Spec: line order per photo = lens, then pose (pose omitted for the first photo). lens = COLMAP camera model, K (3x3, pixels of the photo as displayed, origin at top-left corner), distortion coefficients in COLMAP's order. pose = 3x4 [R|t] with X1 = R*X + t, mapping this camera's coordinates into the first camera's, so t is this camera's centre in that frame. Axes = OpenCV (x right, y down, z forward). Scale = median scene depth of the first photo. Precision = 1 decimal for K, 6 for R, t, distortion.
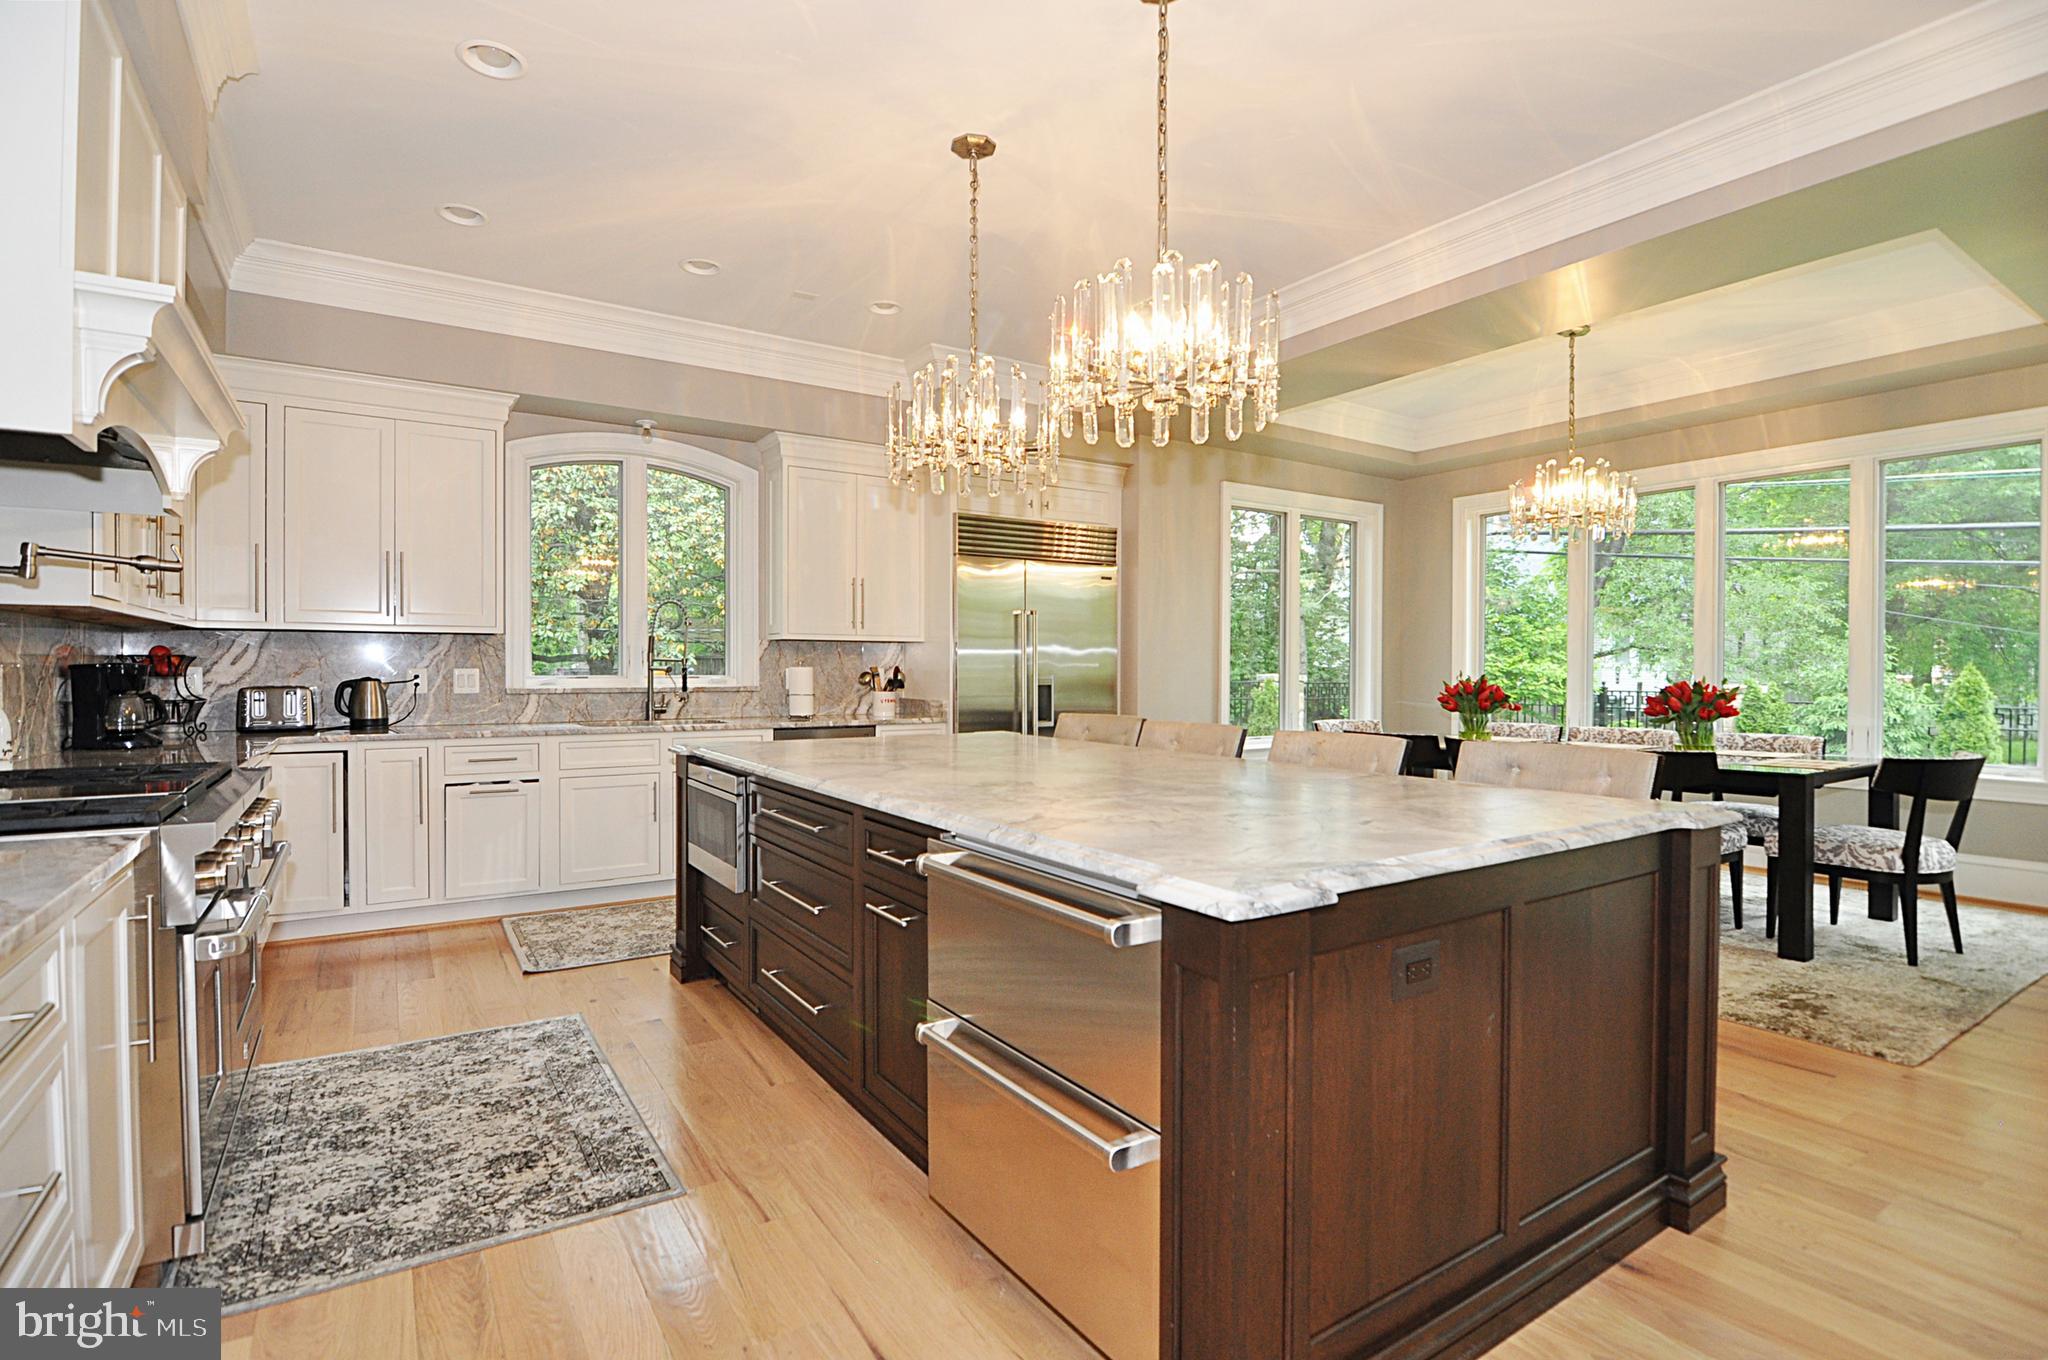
lens RADIAL K [[985.1, 0, 1030.0], [0, 985.1, 677.6], [0, 0, 1]] dist [-0.010461, -0.007838]
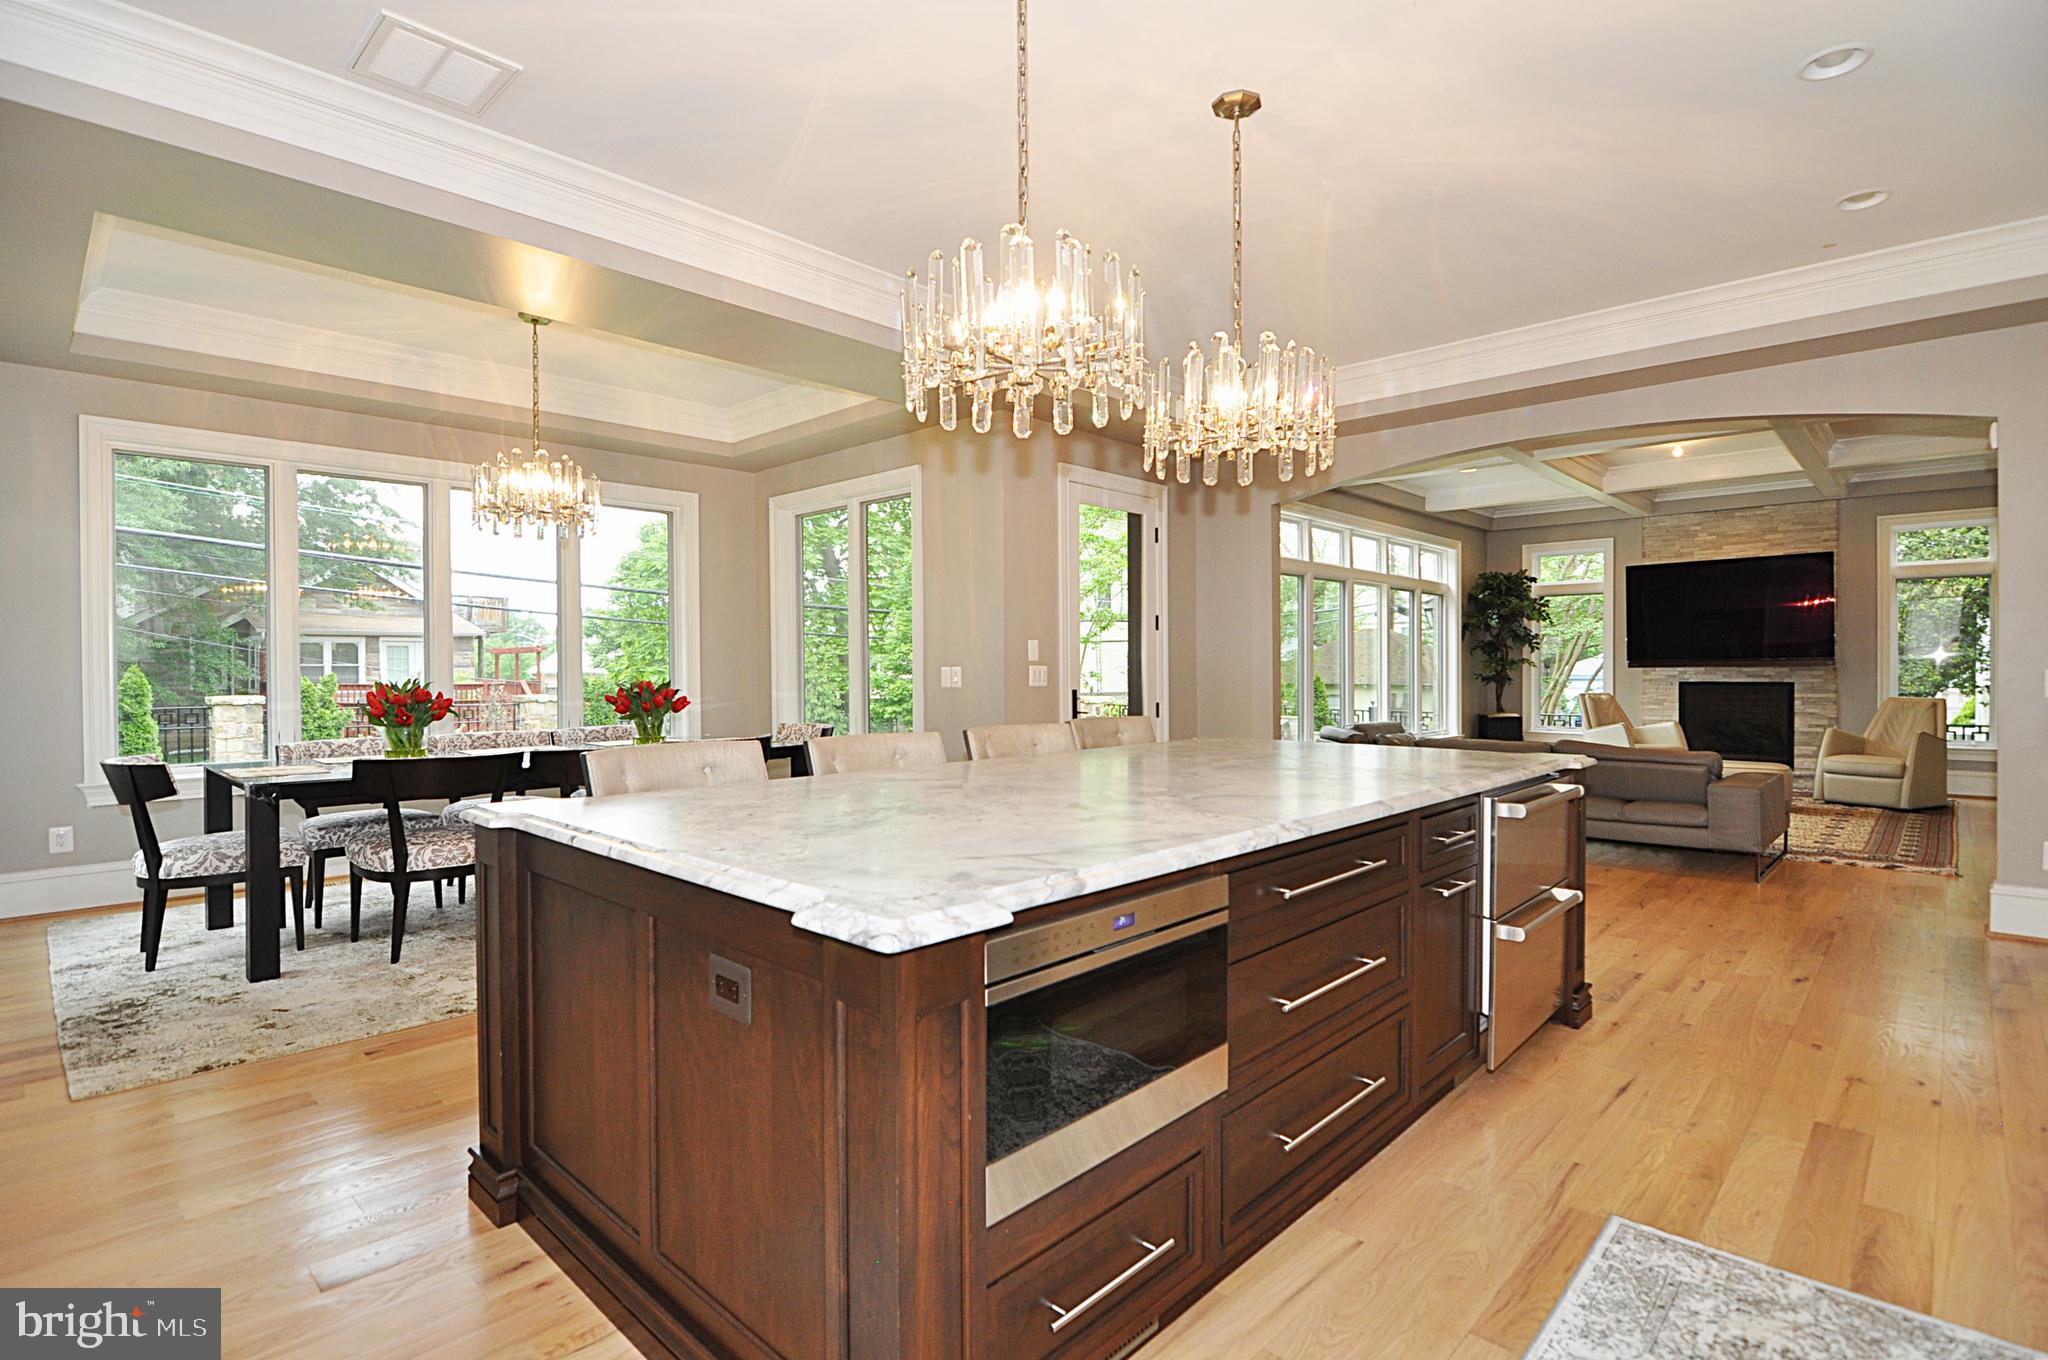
lens RADIAL K [[985.1, 0, 1030.0], [0, 985.1, 677.6], [0, 0, 1]] dist [-0.010461, -0.007838]
pose [[-0.223508, -0.012080, 0.974627, -0.486696], [0.016006, 0.999743, 0.016062, -0.010117], [-0.974571, 0.019190, -0.223257, 0.744948]]
